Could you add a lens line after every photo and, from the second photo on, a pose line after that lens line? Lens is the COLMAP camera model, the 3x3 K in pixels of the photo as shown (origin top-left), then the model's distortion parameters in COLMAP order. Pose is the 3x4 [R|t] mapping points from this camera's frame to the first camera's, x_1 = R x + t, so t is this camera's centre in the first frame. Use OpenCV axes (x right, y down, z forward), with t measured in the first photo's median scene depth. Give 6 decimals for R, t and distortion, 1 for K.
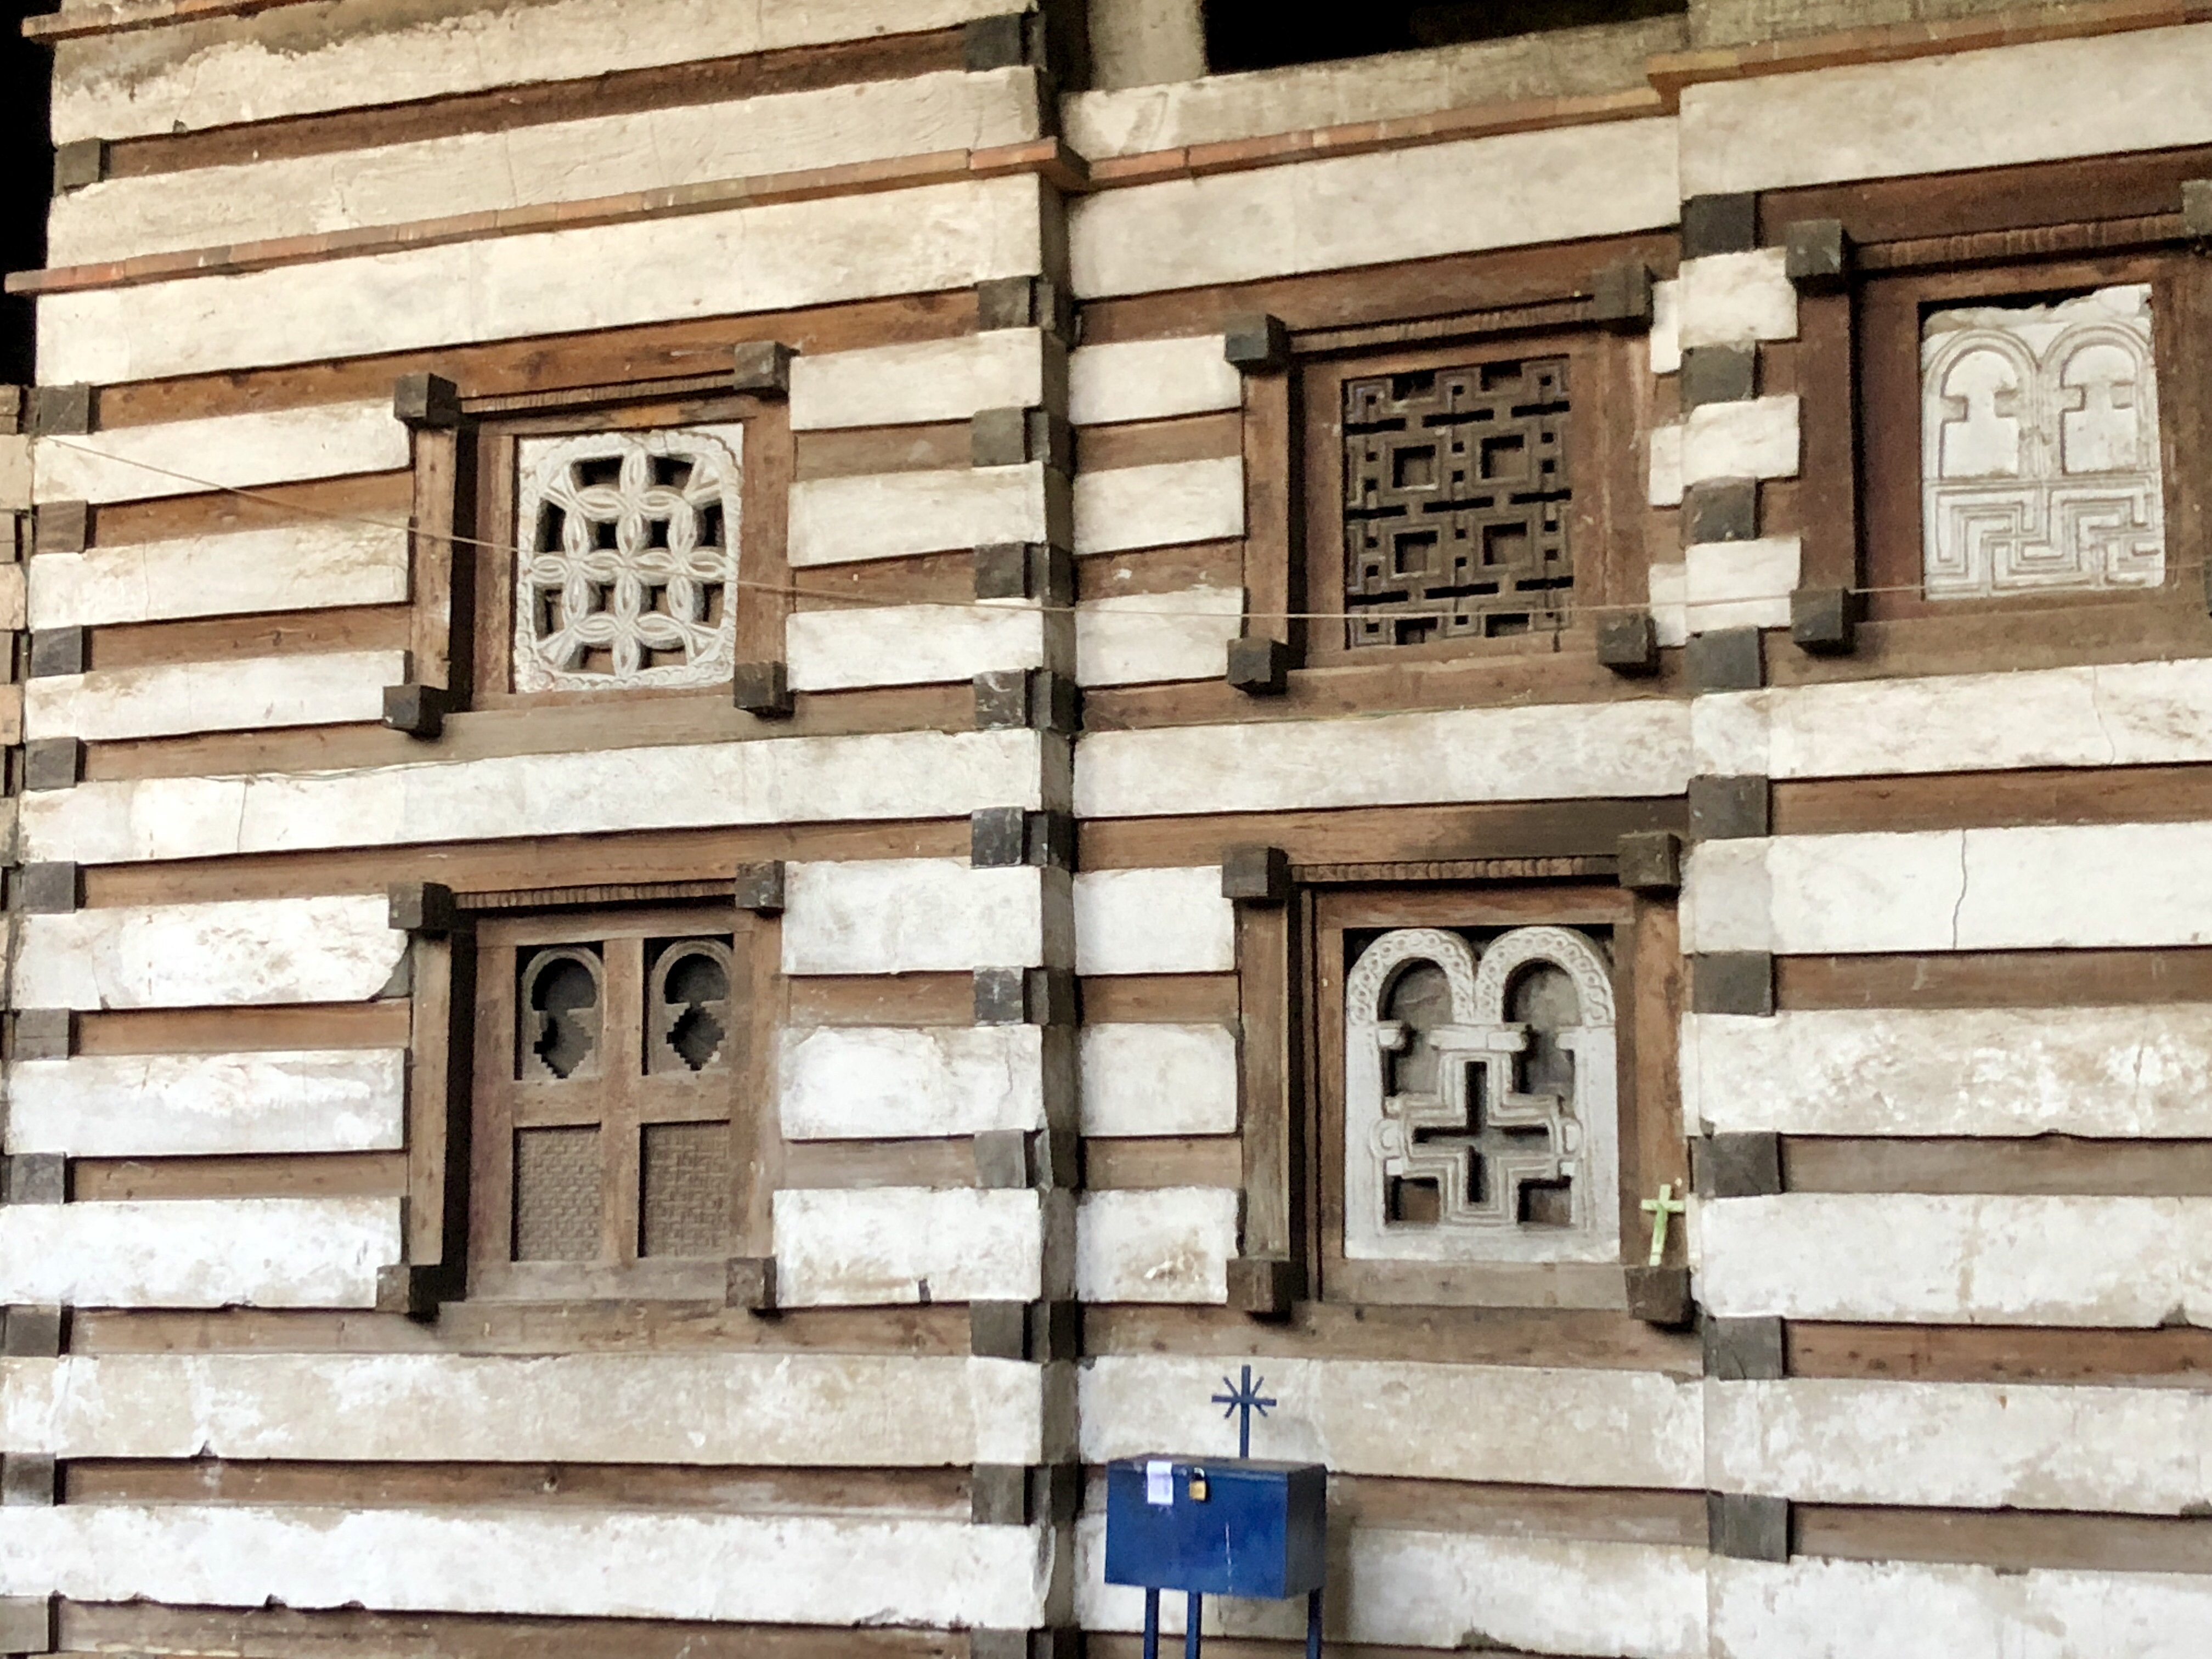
lens RADIAL K [[3715.1, 0, 1113.1], [0, 3715.1, 821.7], [0, 0, 1]] dist [0.116516, 0.000000]
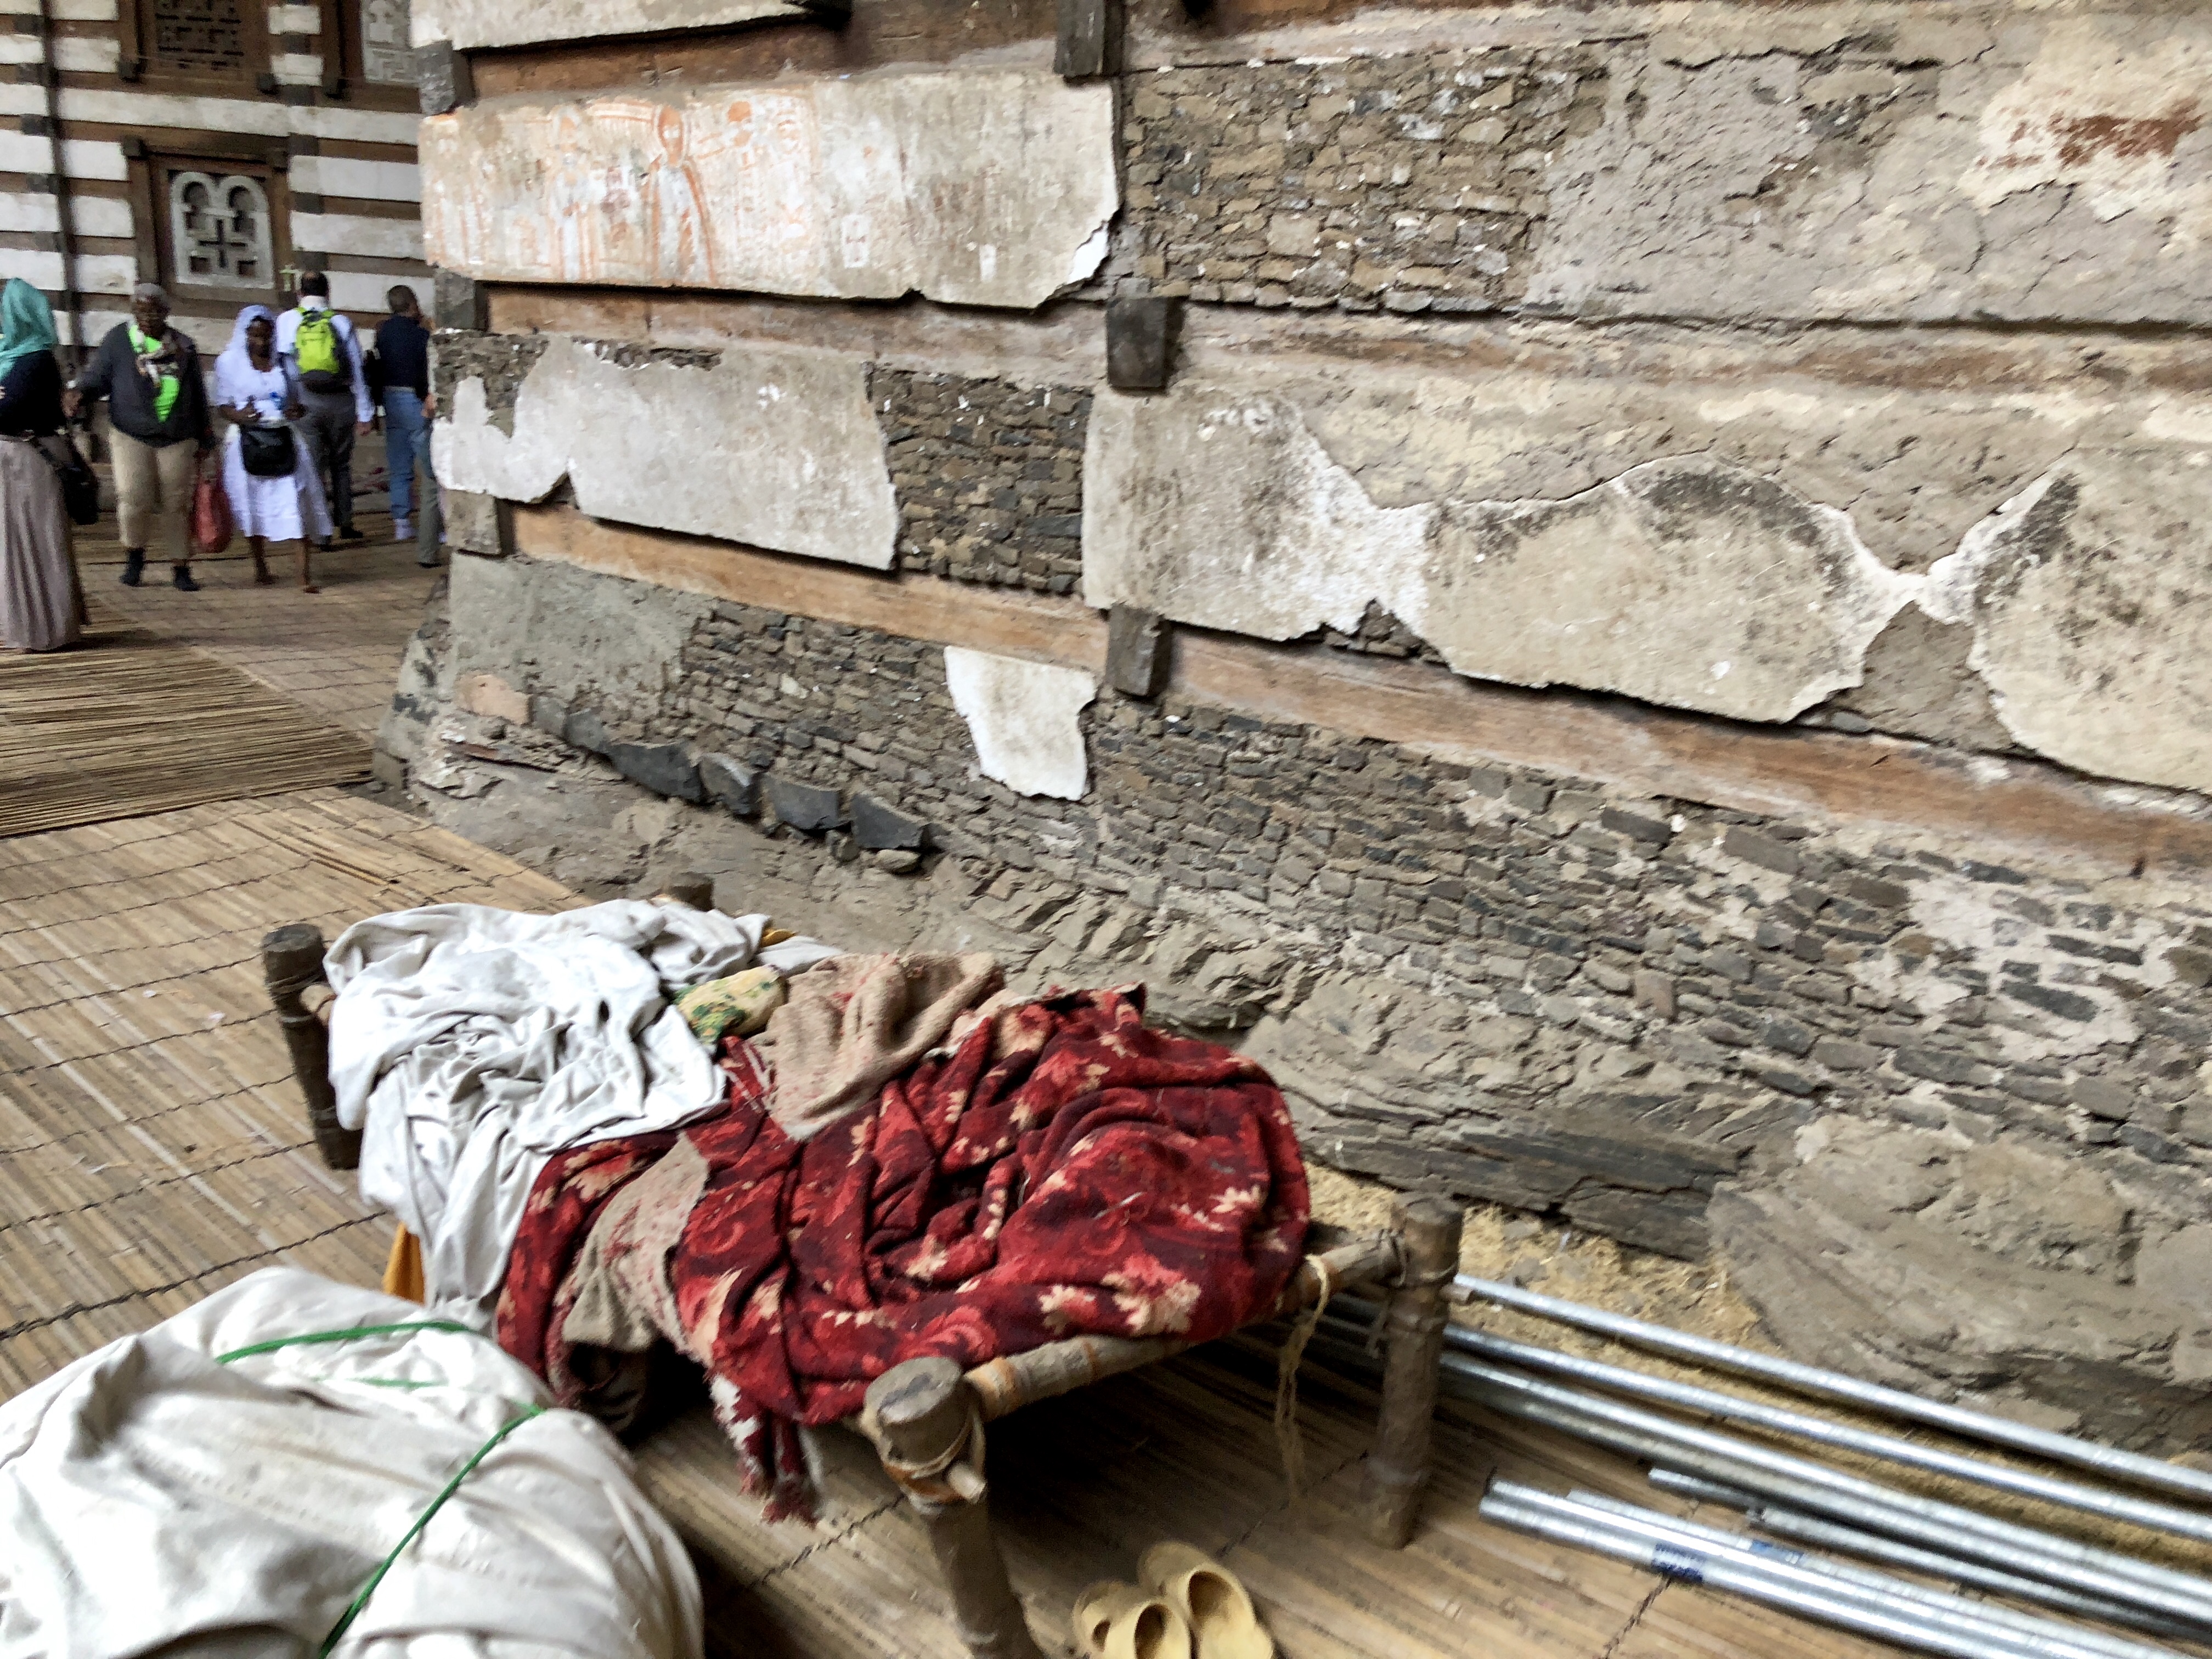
lens RADIAL K [[1826.0, 0, 1106.1], [0, 1826.0, 843.7], [0, 0, 1]] dist [0.044032, -0.033883]
pose [[0.856092, -0.095376, 0.507947, -0.100604], [-0.109848, 0.926790, 0.359157, -0.086801], [-0.505015, -0.363268, 0.782940, -0.762555]]
